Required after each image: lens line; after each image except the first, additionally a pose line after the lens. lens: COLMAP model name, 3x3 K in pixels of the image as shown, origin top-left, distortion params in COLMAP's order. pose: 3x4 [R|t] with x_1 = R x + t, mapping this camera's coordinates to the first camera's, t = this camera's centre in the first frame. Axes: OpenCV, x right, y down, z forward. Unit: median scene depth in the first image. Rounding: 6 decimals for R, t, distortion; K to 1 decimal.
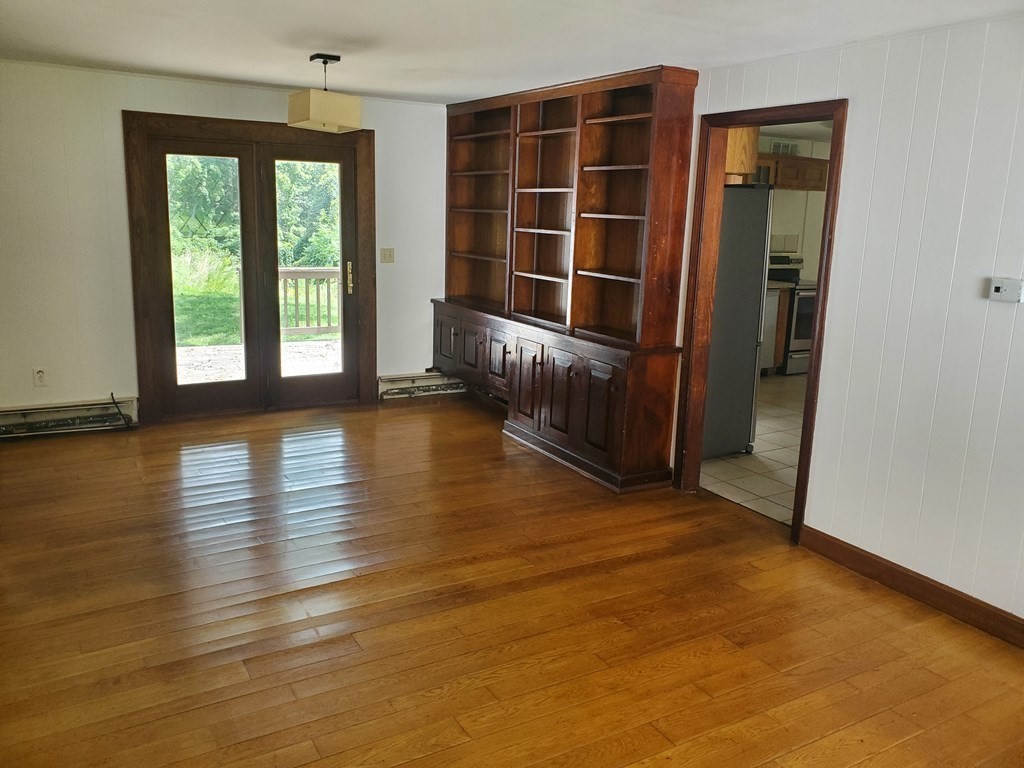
lens RADIAL K [[798.5, 0, 509.0], [0, 798.5, 365.1], [0, 0, 1]] dist [0.076416, -0.098394]
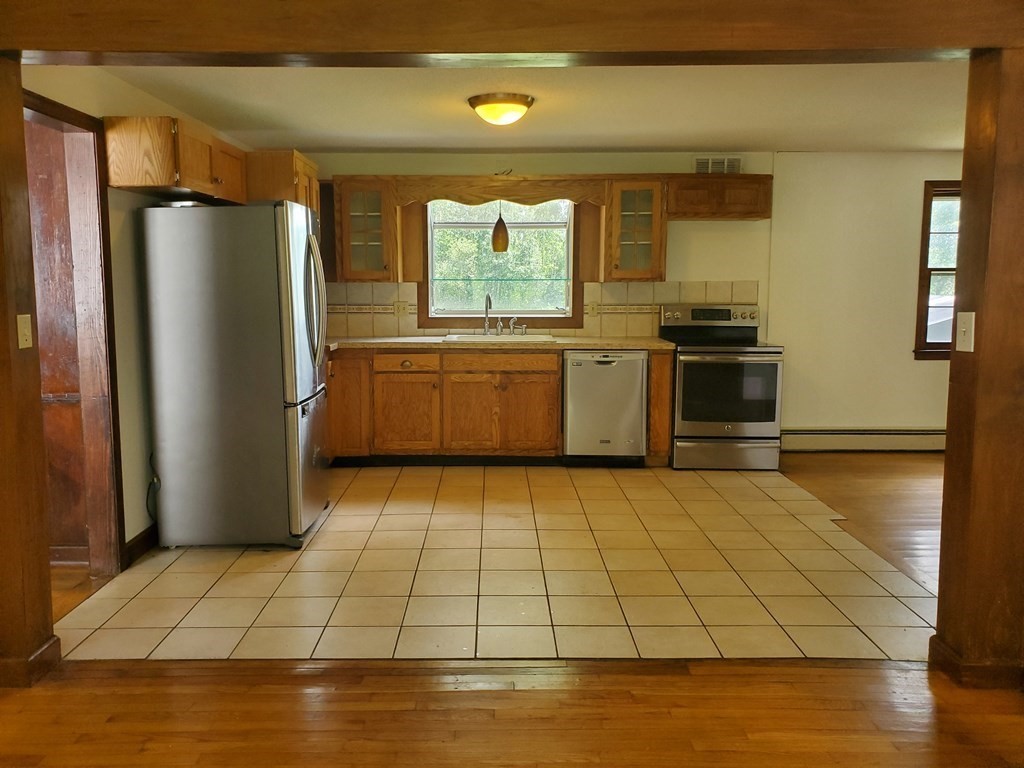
lens RADIAL K [[798.5, 0, 509.0], [0, 798.5, 365.1], [0, 0, 1]] dist [0.076416, -0.098394]
pose [[0.852072, 0.029715, -0.522580, 0.595149], [-0.079067, 0.994238, -0.072384, -0.016987], [0.517418, 0.102995, 0.849512, 0.300735]]
